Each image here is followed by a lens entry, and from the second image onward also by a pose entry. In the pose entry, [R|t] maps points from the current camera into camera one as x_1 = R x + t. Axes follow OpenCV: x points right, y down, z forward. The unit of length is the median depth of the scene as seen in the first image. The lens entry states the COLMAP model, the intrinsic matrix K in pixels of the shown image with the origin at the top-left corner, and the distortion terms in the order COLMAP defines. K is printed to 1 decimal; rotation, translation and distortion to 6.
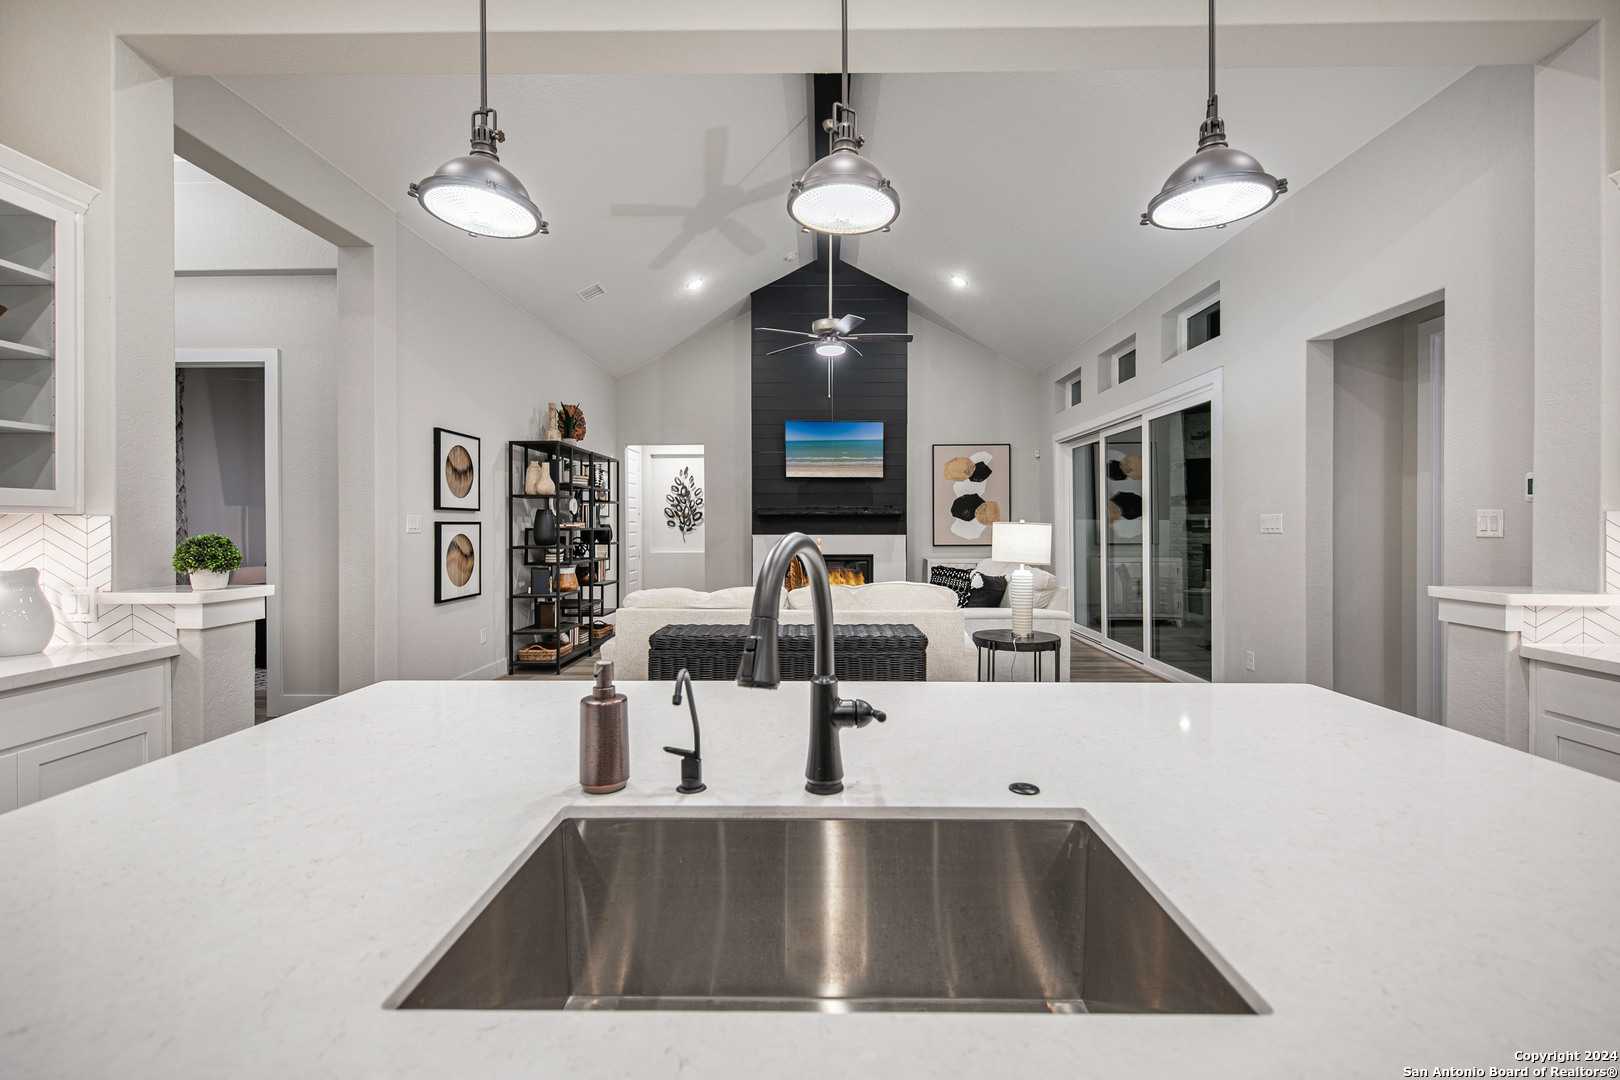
lens RADIAL K [[681.2, 0, 823.1], [0, 681.2, 527.9], [0, 0, 1]] dist [0.009089, -0.002347]
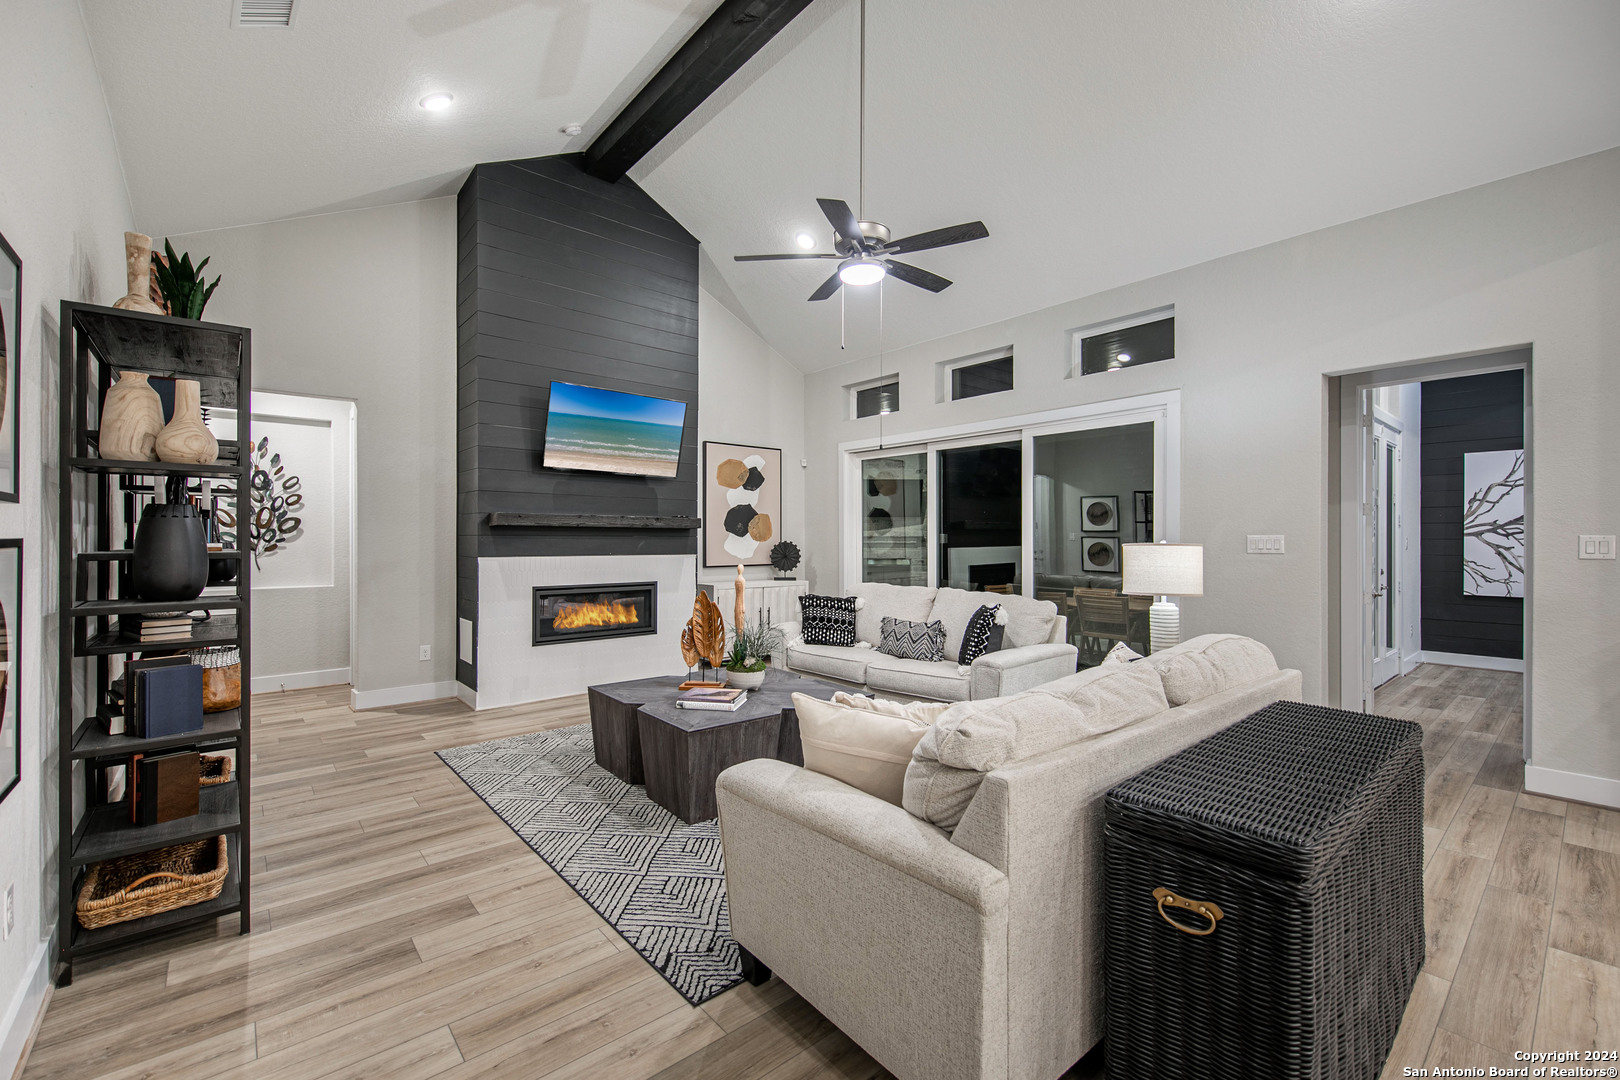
lens RADIAL K [[681.2, 0, 816.1], [0, 681.2, 548.8], [0, 0, 1]] dist [0.009089, -0.002347]
pose [[0.759914, -0.004297, 0.650009, -0.367248], [-0.002487, 0.999952, 0.009517, -0.005609], [-0.650019, -0.008849, 0.759867, 0.440784]]
